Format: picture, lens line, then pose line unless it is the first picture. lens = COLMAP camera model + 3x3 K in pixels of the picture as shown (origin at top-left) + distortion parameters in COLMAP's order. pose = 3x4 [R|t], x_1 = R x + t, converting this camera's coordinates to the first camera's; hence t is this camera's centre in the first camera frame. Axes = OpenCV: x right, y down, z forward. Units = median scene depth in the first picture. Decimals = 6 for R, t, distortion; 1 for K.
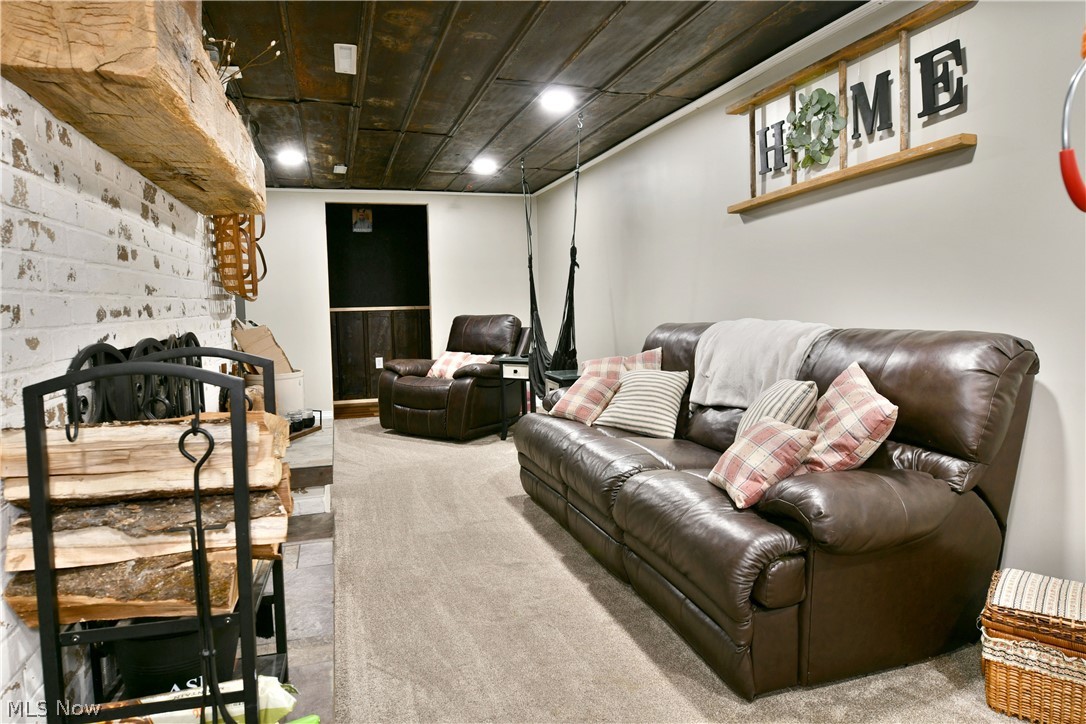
lens RADIAL K [[659.6, 0, 539.1], [0, 659.6, 357.9], [0, 0, 1]] dist [-0.013726, -0.006461]
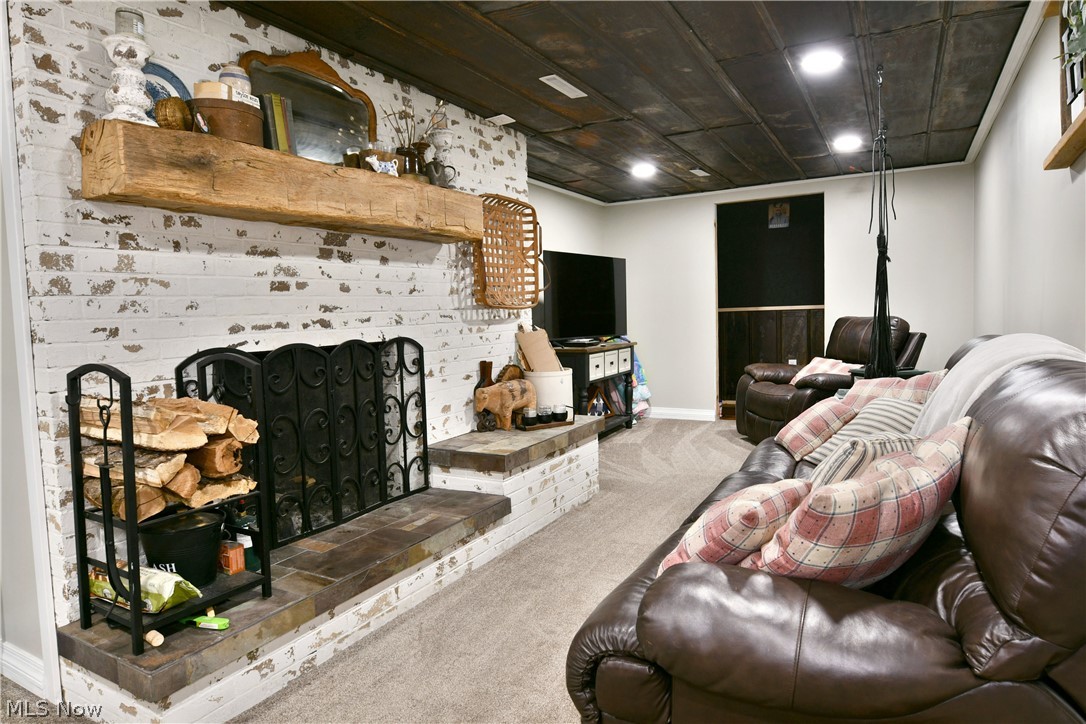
lens RADIAL K [[659.6, 0, 537.5], [0, 659.6, 356.1], [0, 0, 1]] dist [-0.013726, -0.006461]
pose [[0.681362, 0.046986, -0.730437, 0.581382], [-0.041556, 0.998811, 0.025485, -0.042573], [0.730766, 0.012989, 0.682504, 0.273630]]
